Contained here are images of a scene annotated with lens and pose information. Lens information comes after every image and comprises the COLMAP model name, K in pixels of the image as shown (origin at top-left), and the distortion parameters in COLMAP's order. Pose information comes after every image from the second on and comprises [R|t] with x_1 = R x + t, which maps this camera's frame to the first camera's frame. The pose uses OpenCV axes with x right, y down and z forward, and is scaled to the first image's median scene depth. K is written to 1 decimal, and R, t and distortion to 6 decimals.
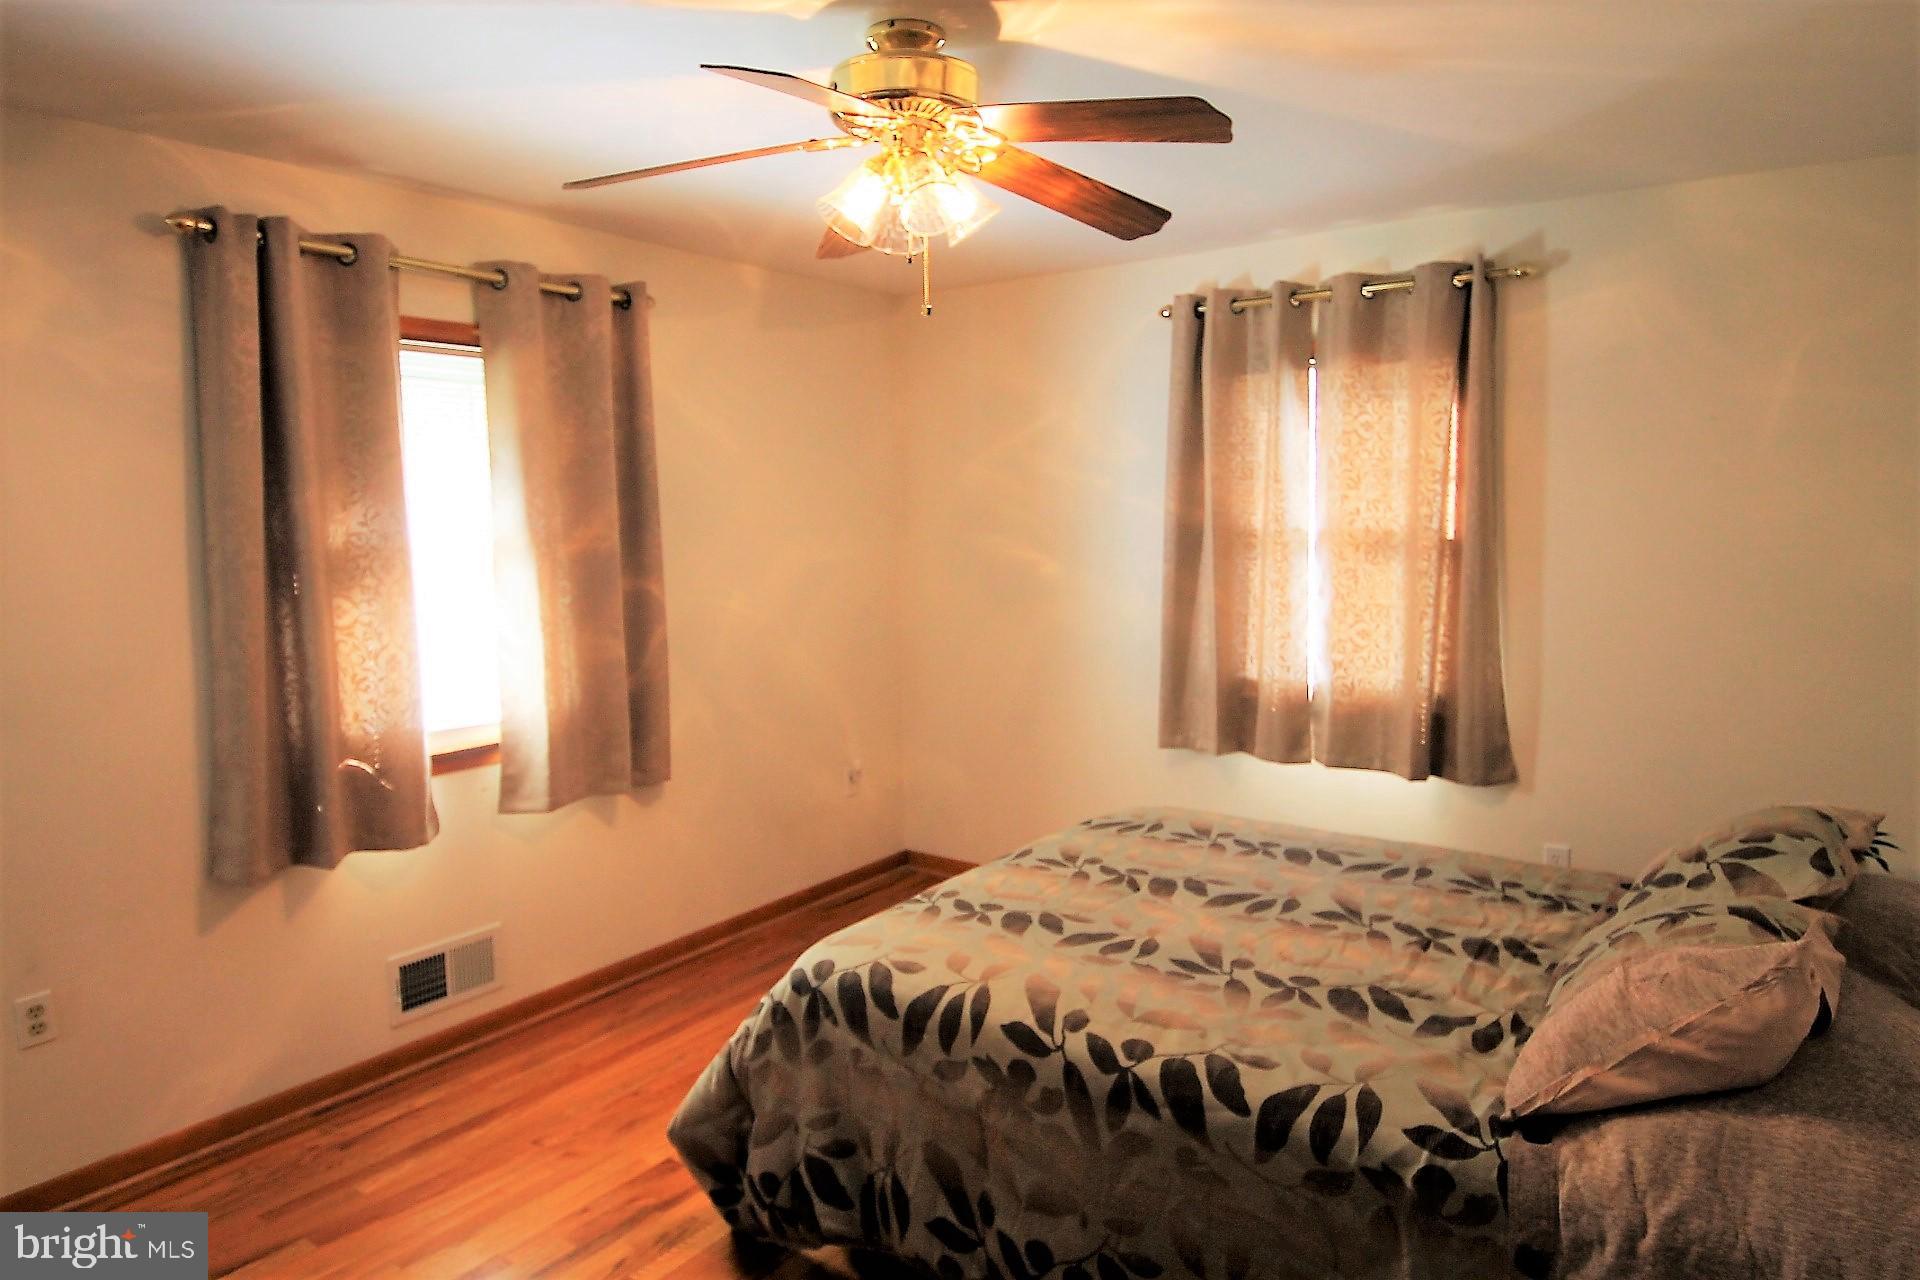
lens RADIAL K [[1191.7, 0, 962.4], [0, 1191.7, 640.1], [0, 0, 1]] dist [0.008524, -0.012344]
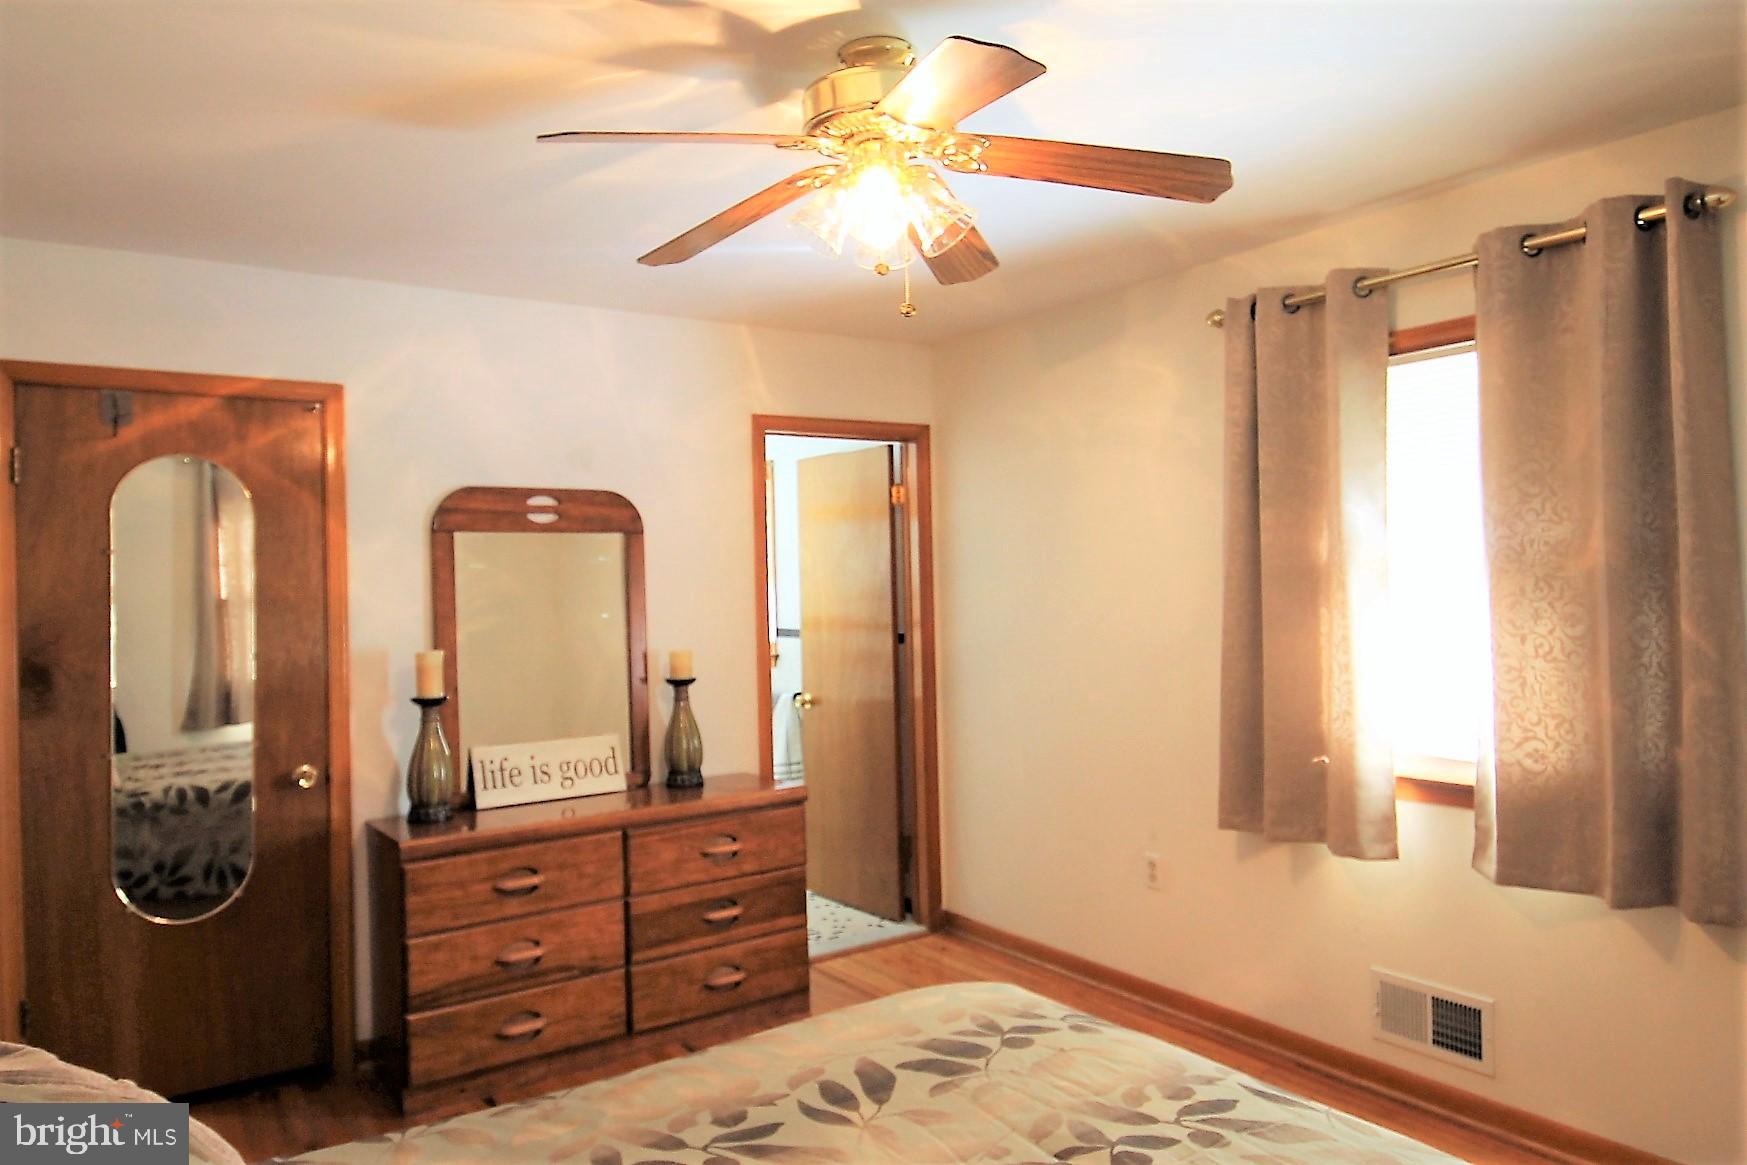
lens RADIAL K [[1203.0, 0, 875.9], [0, 1203.0, 586.3], [0, 0, 1]] dist [0.034313, -0.040879]
pose [[-0.343324, 0.029271, -0.938761, 0.655225], [-0.069605, 0.995973, 0.056511, -0.088653], [0.936634, 0.084744, -0.339904, 0.980974]]
